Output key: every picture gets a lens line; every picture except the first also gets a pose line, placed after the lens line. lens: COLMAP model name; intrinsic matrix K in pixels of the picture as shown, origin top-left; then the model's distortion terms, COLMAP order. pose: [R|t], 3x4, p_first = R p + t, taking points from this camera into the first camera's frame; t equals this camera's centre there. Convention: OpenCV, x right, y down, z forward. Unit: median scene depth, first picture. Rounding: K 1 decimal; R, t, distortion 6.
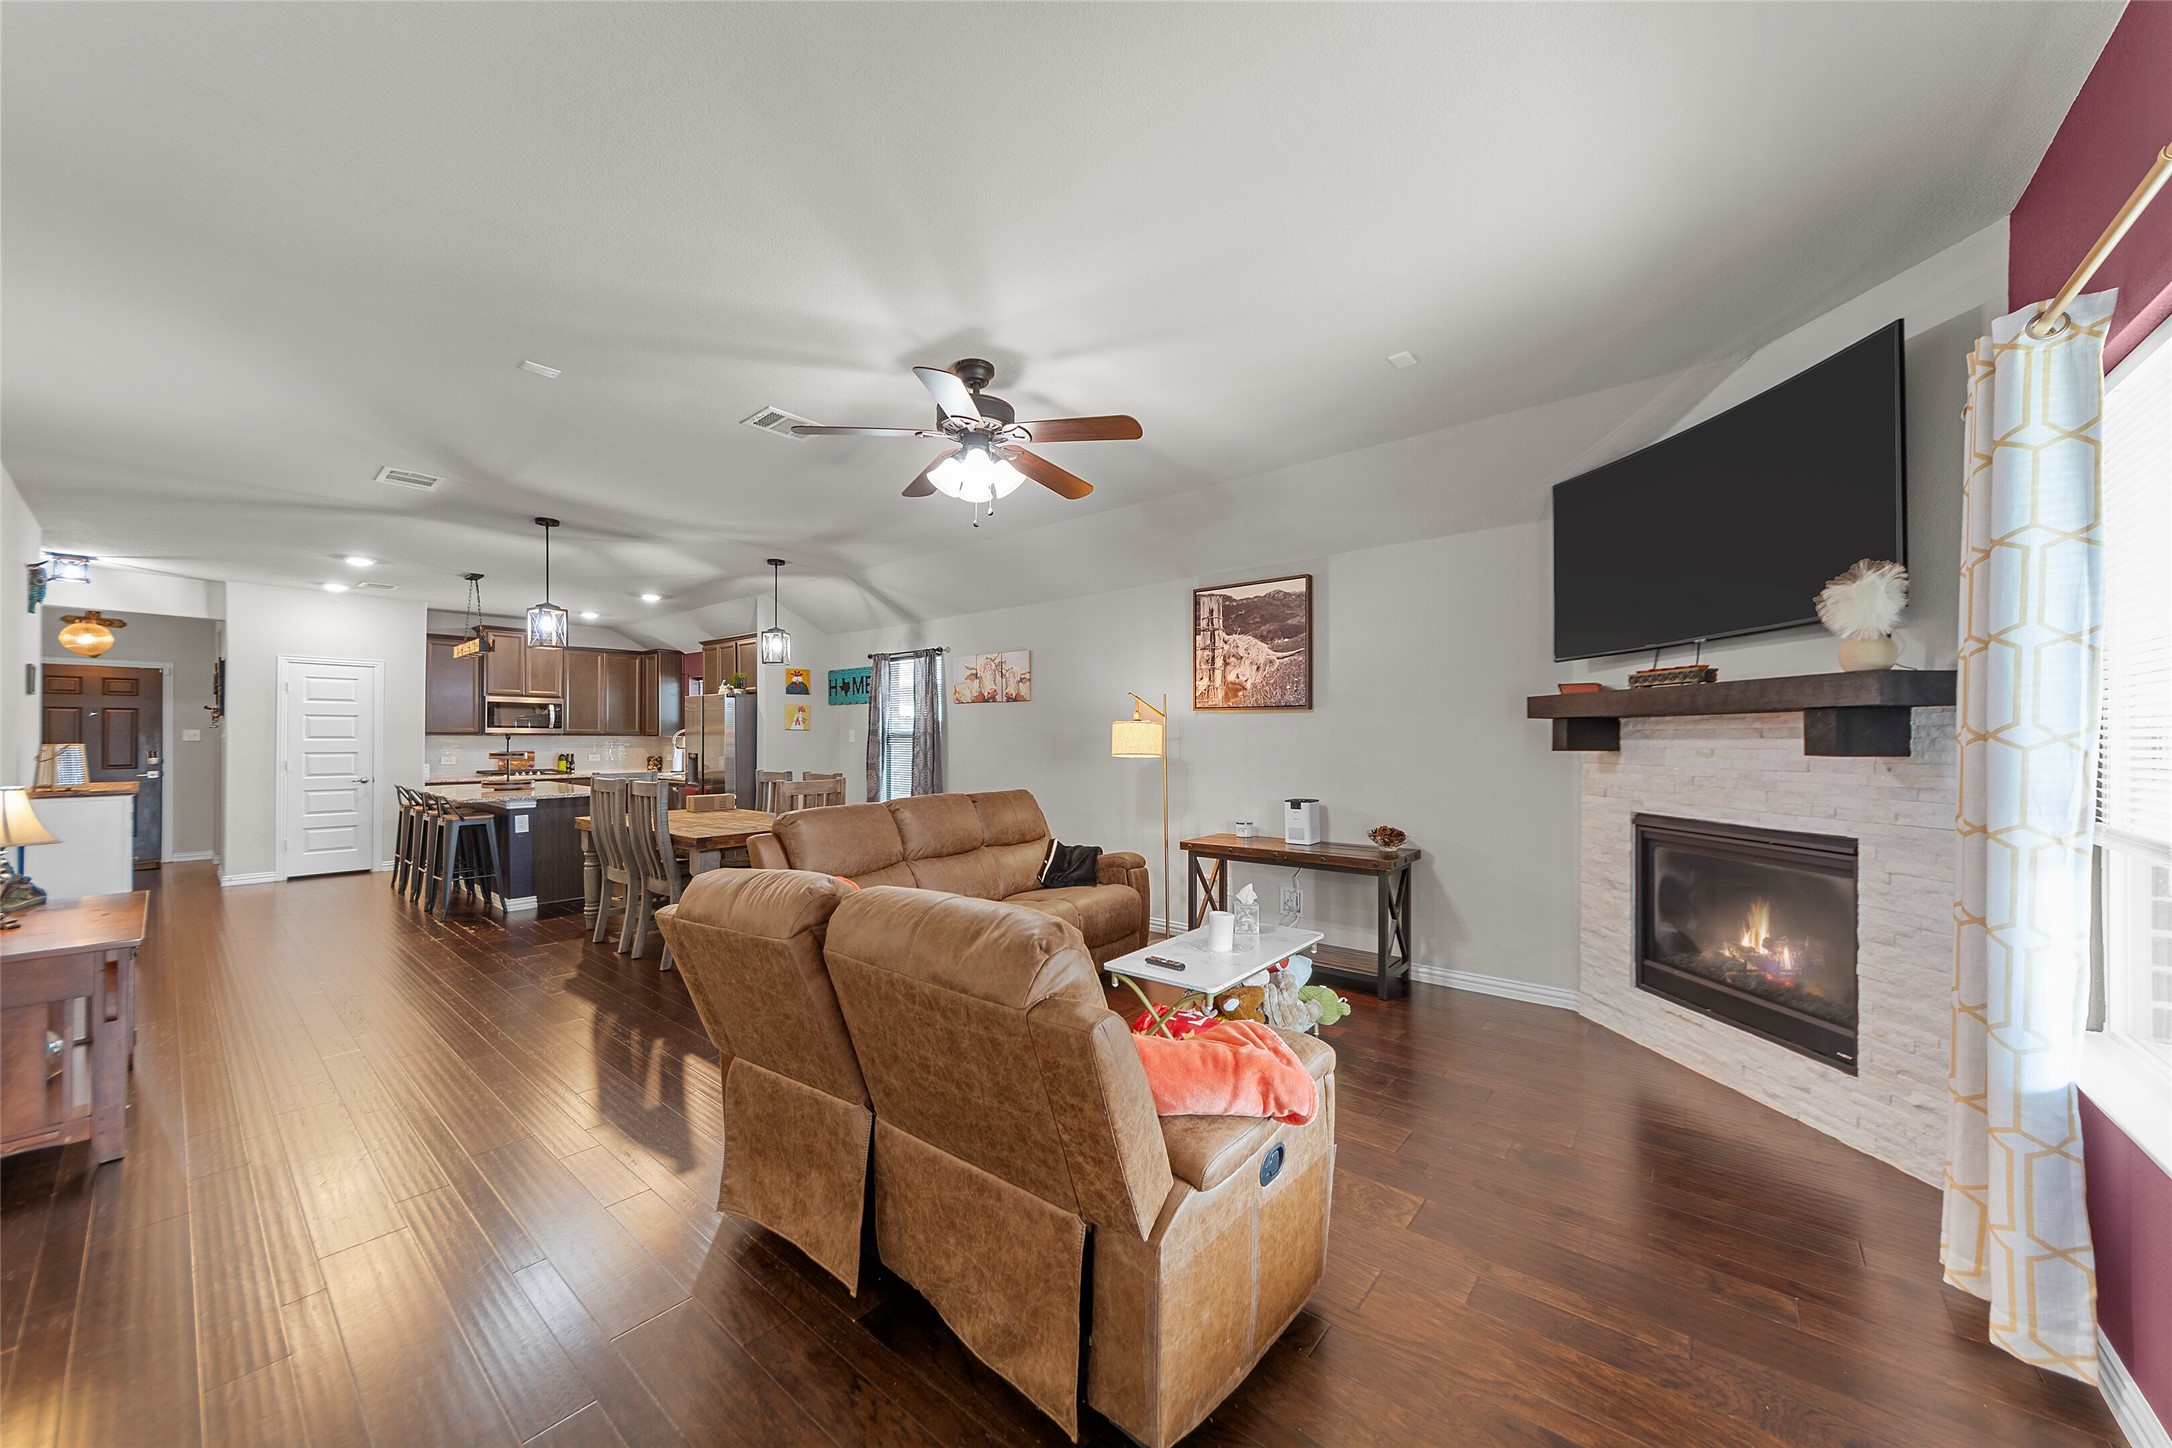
lens RADIAL K [[778.9, 0, 1084.2], [0, 778.9, 728.2], [0, 0, 1]] dist [-0.005033, 0.001274]
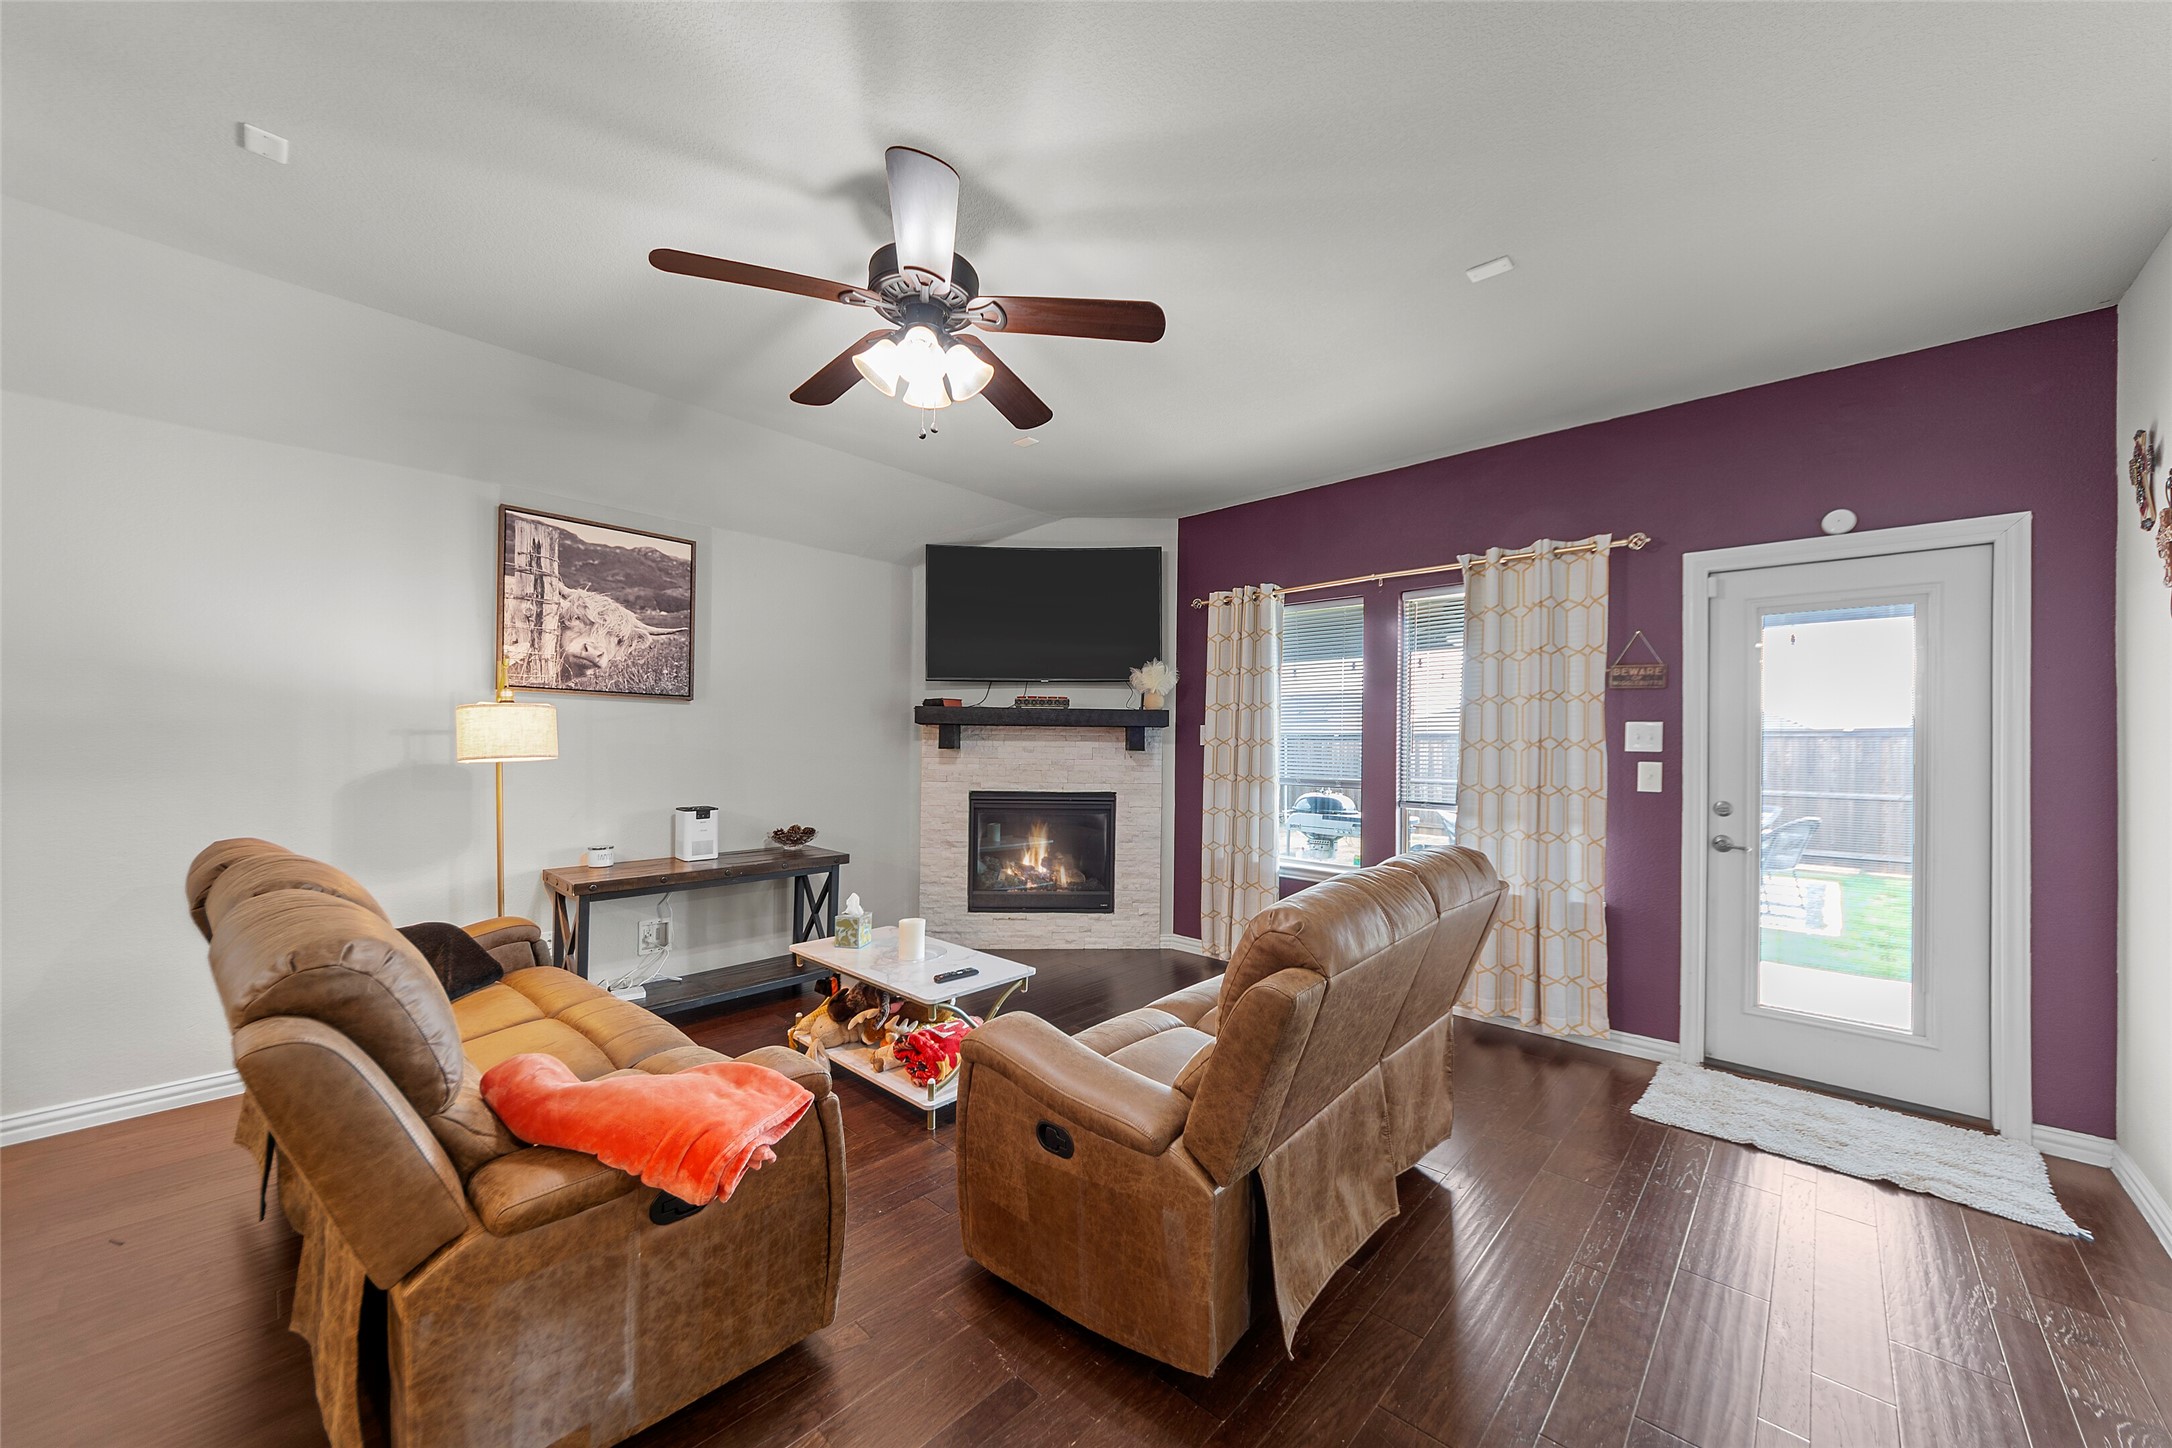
lens RADIAL K [[778.9, 0, 1119.6], [0, 778.9, 737.3], [0, 0, 1]] dist [-0.005033, 0.001274]
pose [[0.040907, 0.013292, 0.999075, -0.385116], [-0.024341, 0.999628, -0.012303, 0.010266], [-0.998866, -0.023816, 0.041216, 0.356793]]
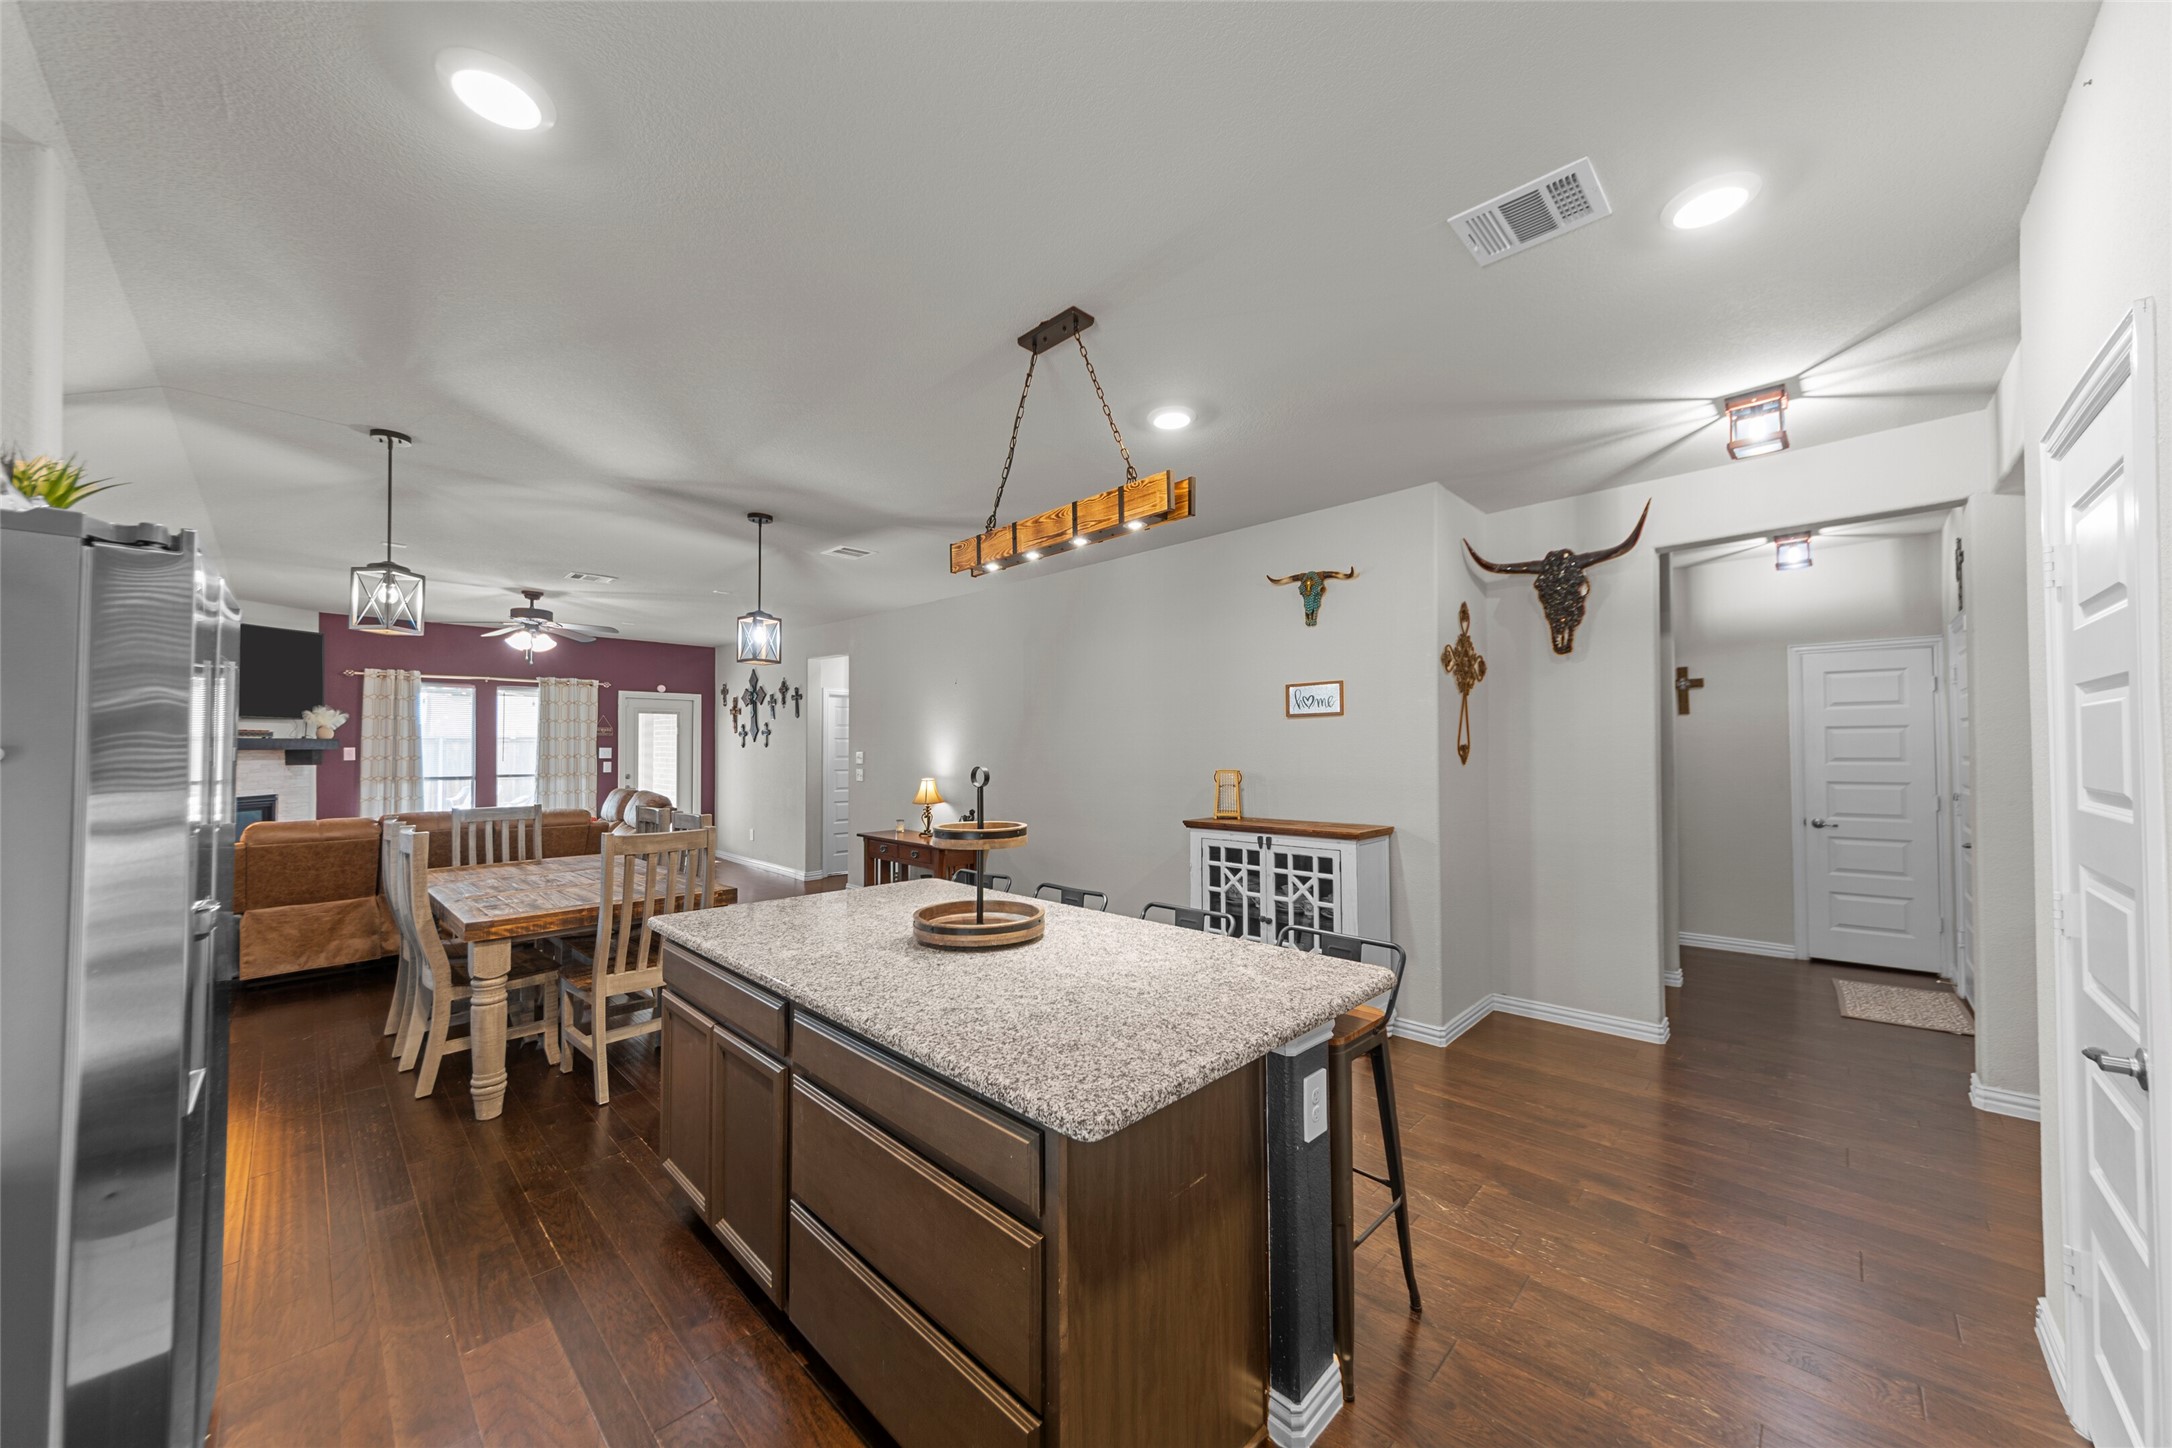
lens RADIAL K [[778.9, 0, 1085.7], [0, 778.9, 730.6], [0, 0, 1]] dist [-0.005033, 0.001274]
pose [[-0.997185, 0.004699, 0.074830, -0.855944], [0.002404, 0.999525, -0.030727, 0.000386], [-0.074939, -0.030461, -0.996723, 1.405219]]
